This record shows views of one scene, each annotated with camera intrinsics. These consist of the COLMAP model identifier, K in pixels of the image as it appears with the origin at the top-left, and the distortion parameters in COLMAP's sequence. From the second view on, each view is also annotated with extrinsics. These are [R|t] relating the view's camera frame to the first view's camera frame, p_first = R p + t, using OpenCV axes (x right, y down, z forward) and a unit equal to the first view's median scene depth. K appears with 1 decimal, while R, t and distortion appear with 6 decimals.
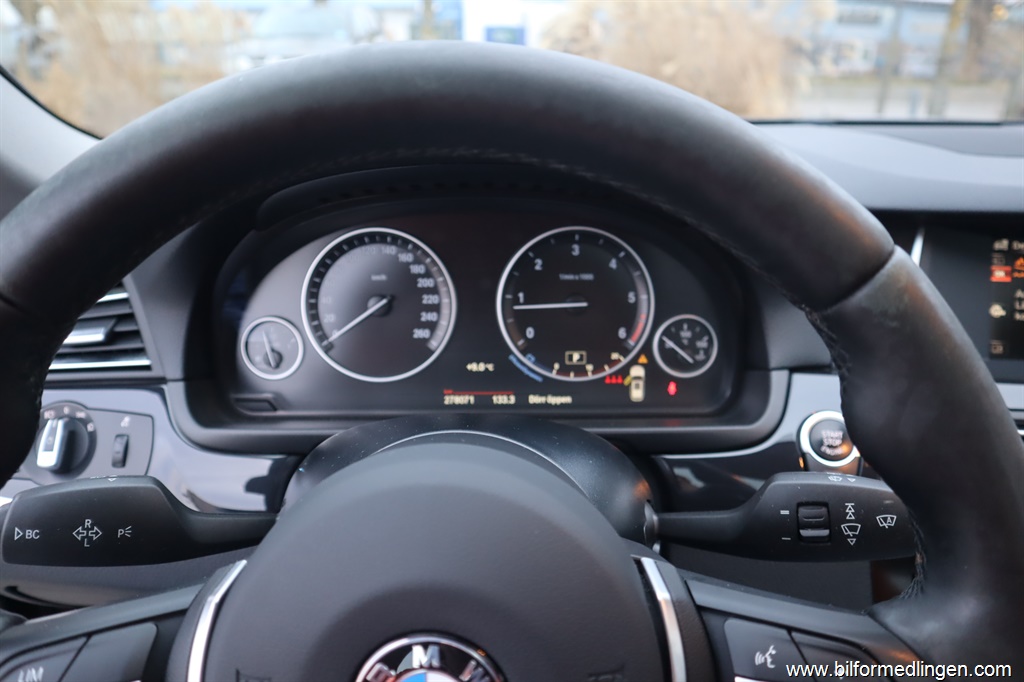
lens RADIAL K [[722.8, 0, 512.6], [0, 722.8, 343.2], [0, 0, 1]] dist [-0.078469, 0.025798]
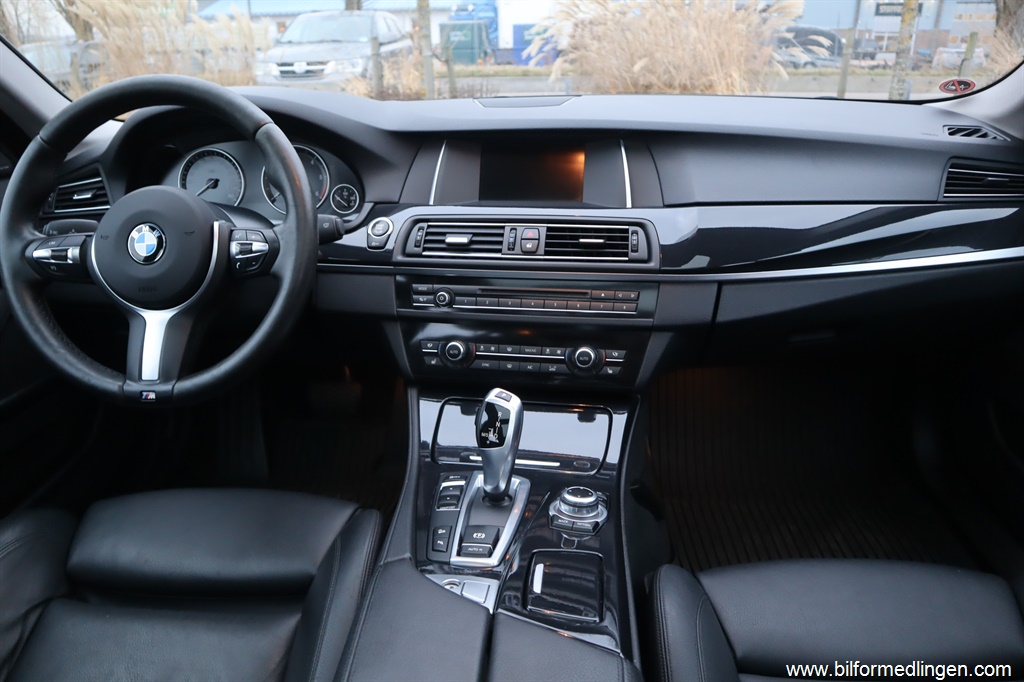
lens RADIAL K [[722.8, 0, 512.0], [0, 722.8, 337.6], [0, 0, 1]] dist [-0.078469, 0.025798]
pose [[0.998286, 0.000923, -0.058519, 0.926788], [-0.001129, 0.999993, -0.003494, 0.457384], [0.058515, 0.003554, 0.998280, -1.213265]]
